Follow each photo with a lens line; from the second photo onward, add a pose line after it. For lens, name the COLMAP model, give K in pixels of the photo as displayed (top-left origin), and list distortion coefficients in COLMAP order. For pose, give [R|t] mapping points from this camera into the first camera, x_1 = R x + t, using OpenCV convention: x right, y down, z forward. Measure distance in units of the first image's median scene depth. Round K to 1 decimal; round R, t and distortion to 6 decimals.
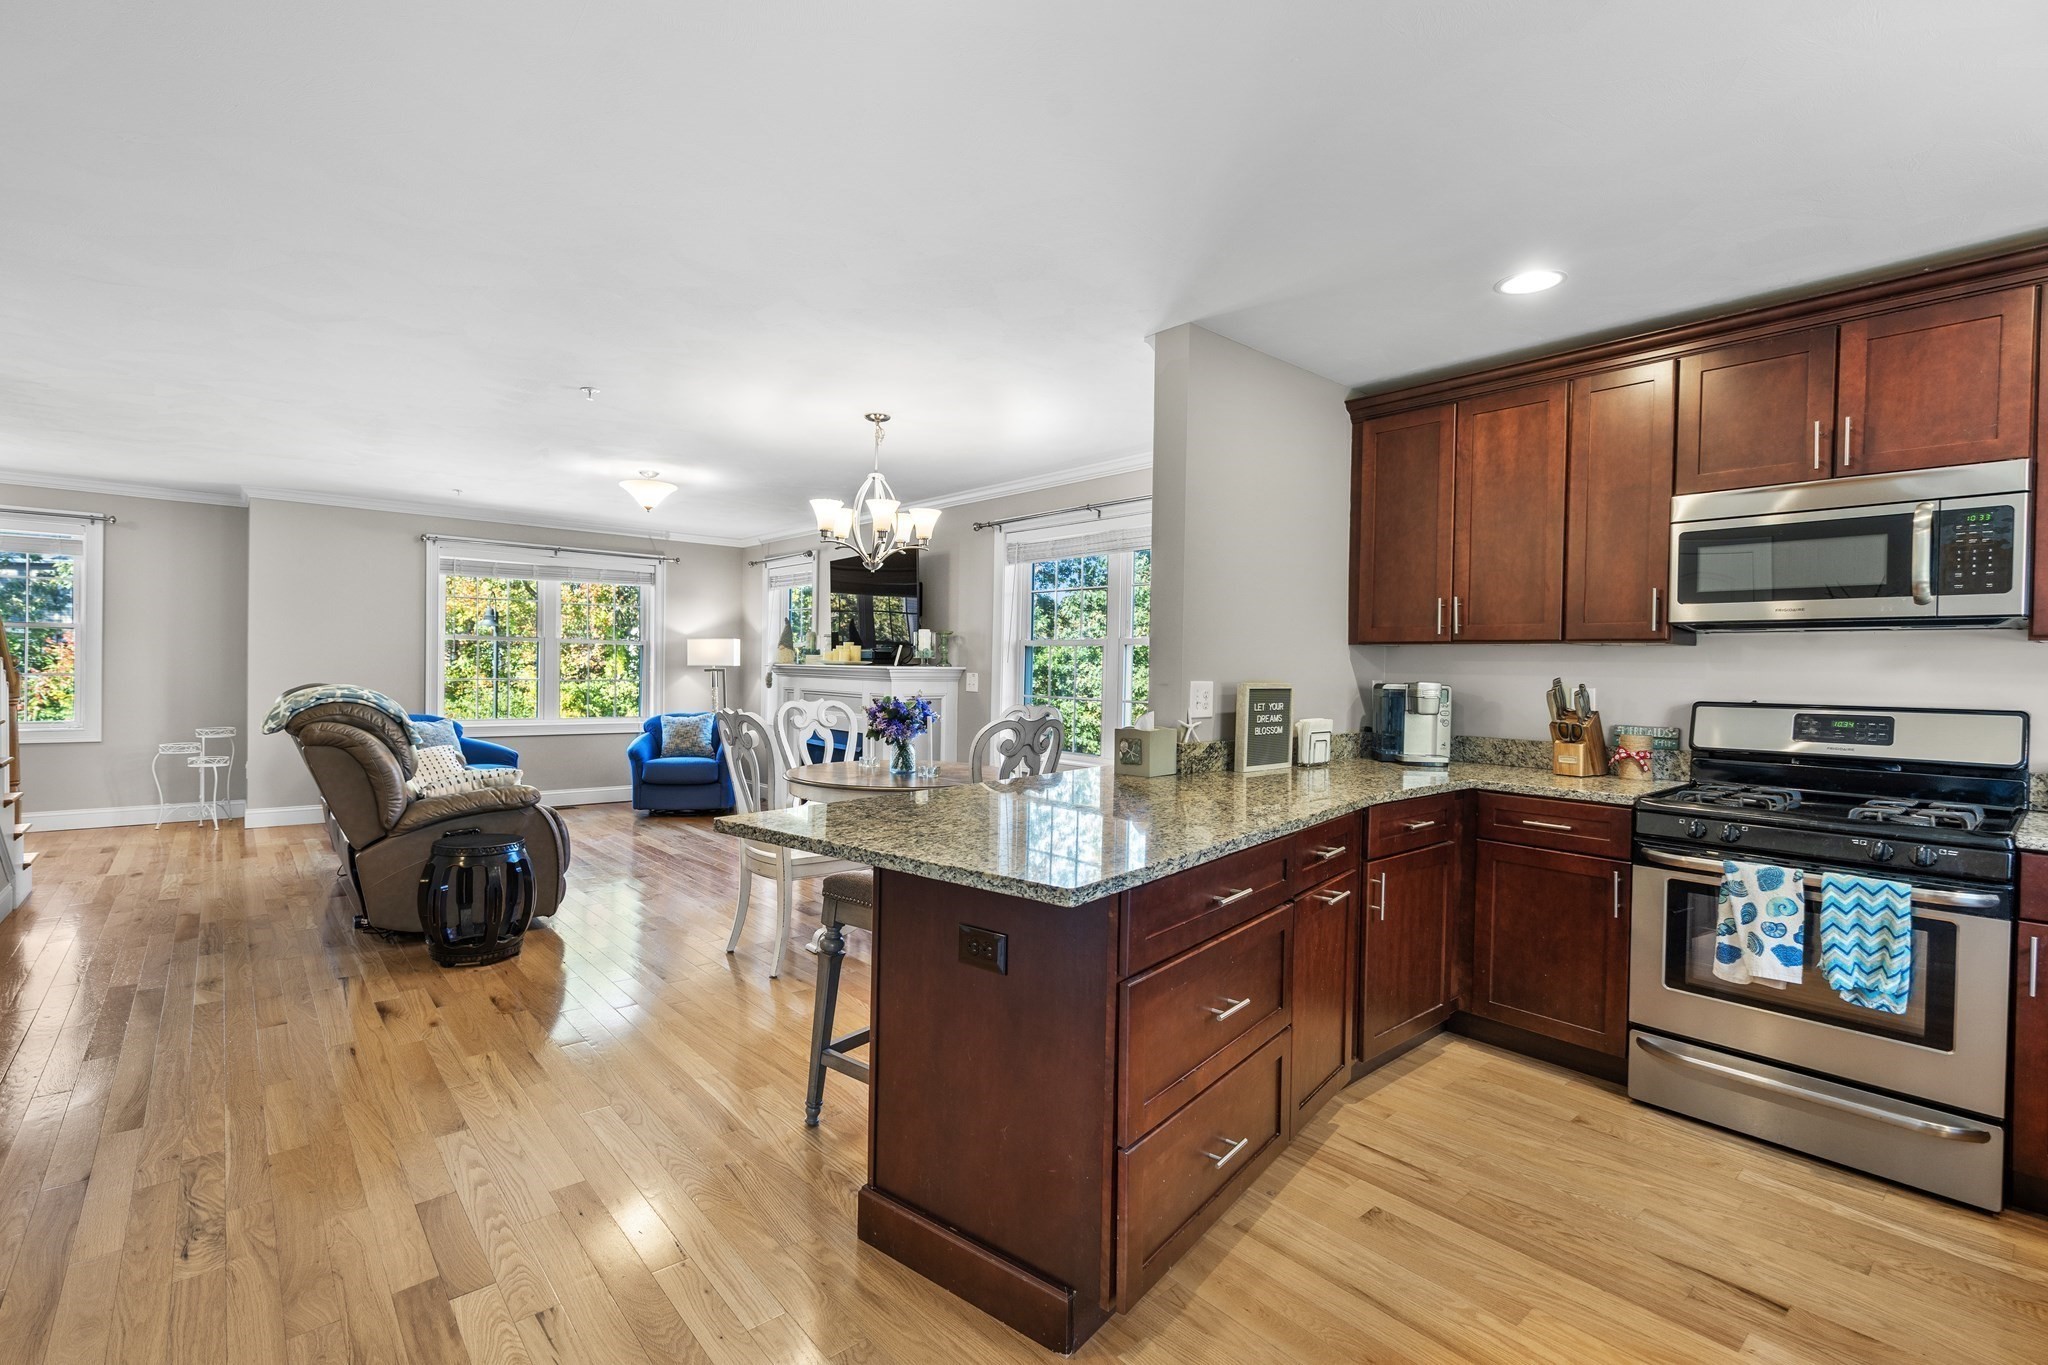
lens RADIAL K [[937.5, 0, 1007.4], [0, 937.5, 676.7], [0, 0, 1]] dist [-0.005590, 0.001706]
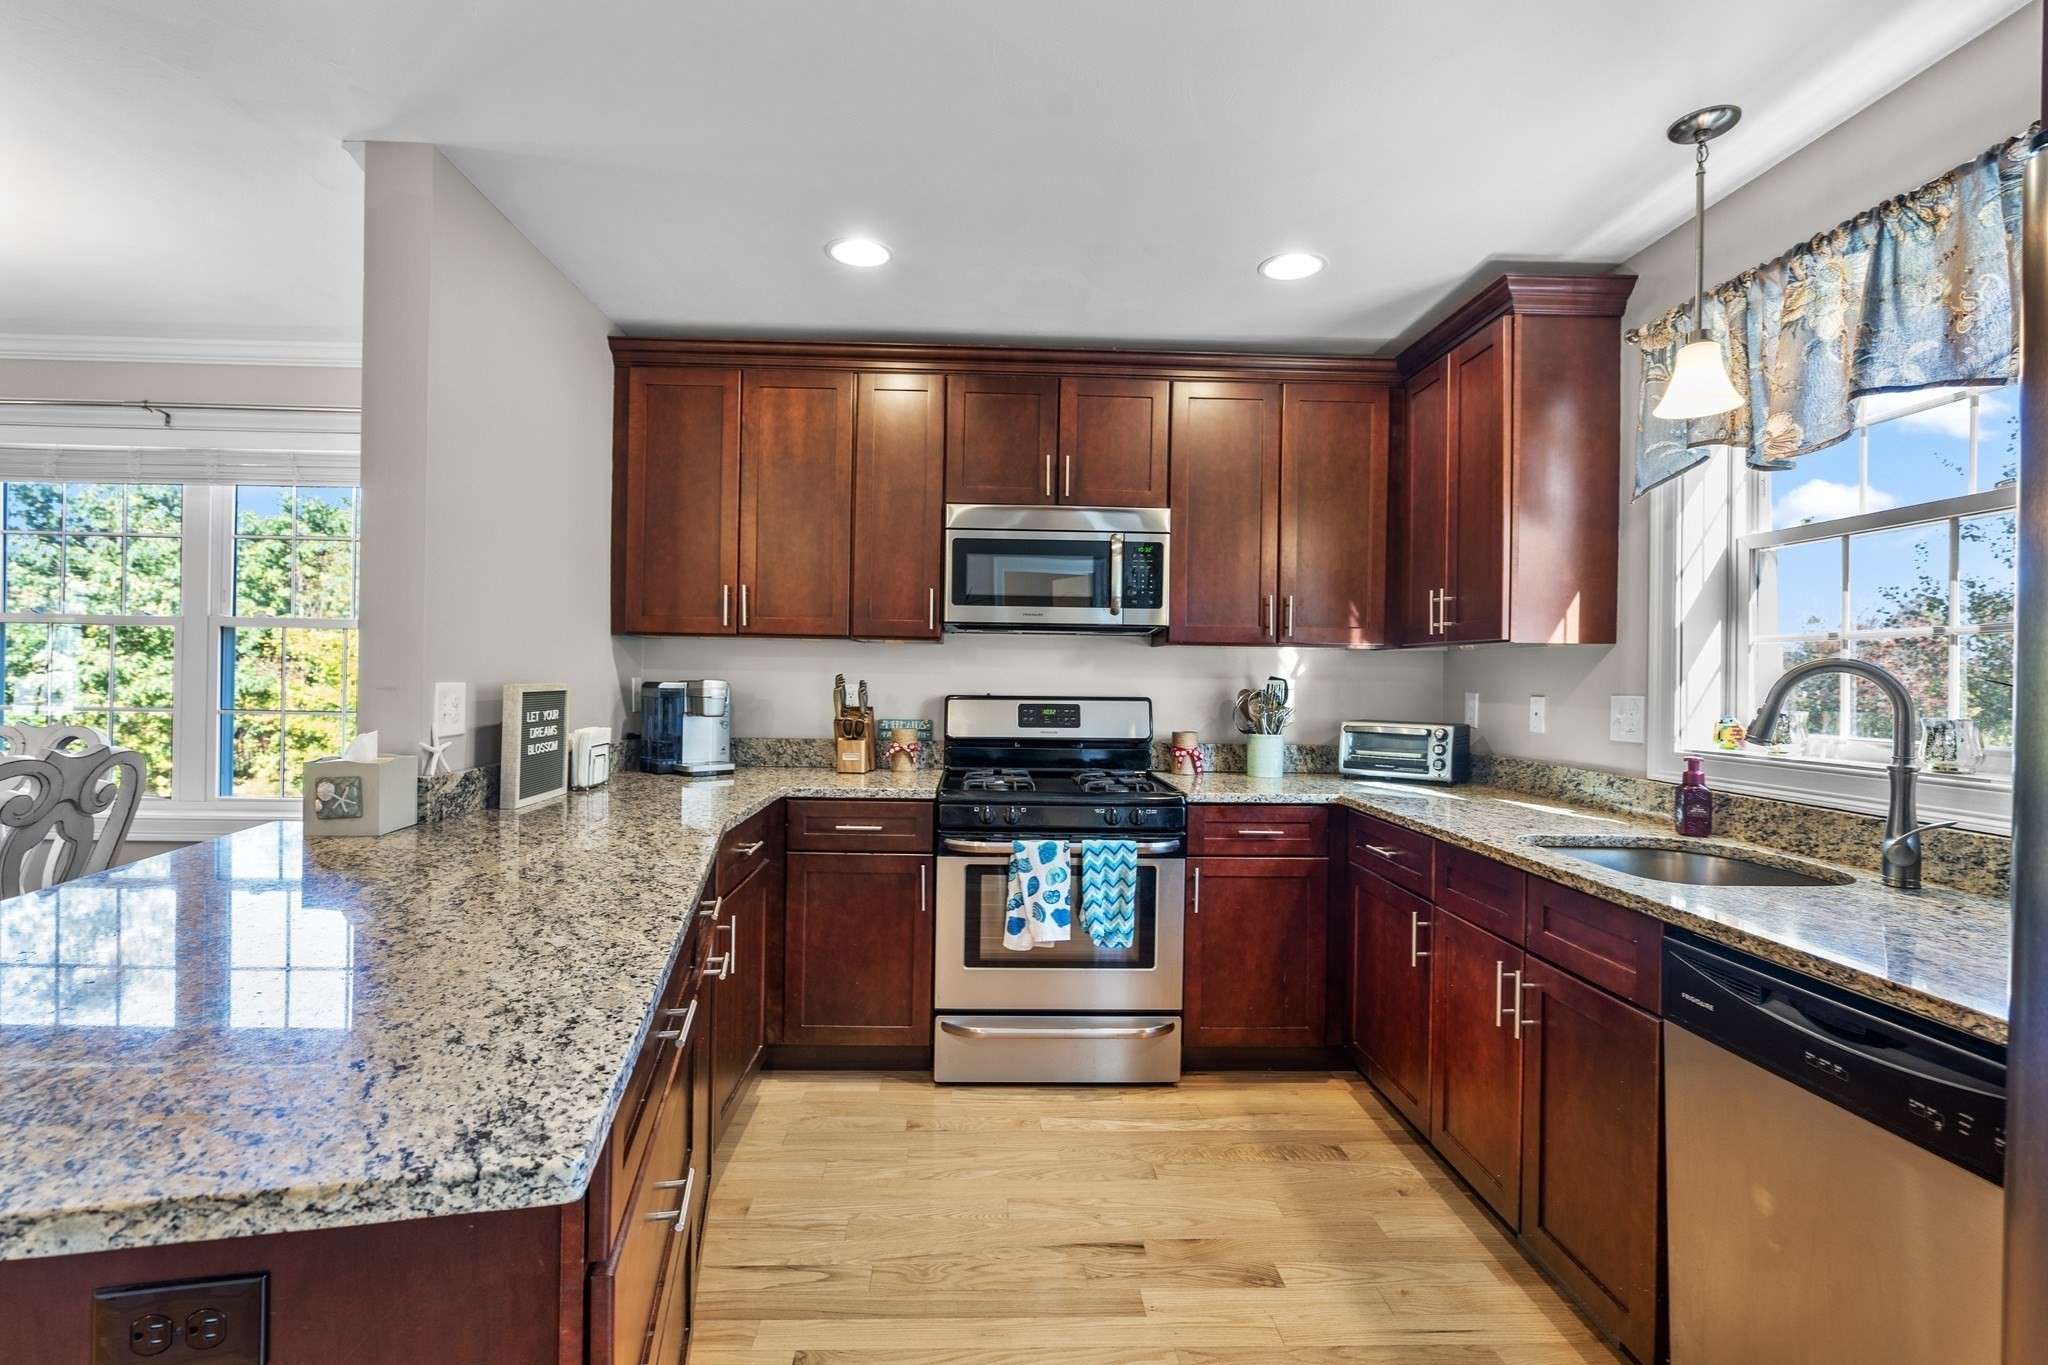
lens RADIAL K [[937.5, 0, 1025.7], [0, 937.5, 677.8], [0, 0, 1]] dist [-0.005590, 0.001706]
pose [[0.619637, -0.009385, 0.784832, -0.071466], [0.002827, 0.999949, 0.009725, -0.004434], [-0.784883, -0.003808, 0.619632, 0.263371]]
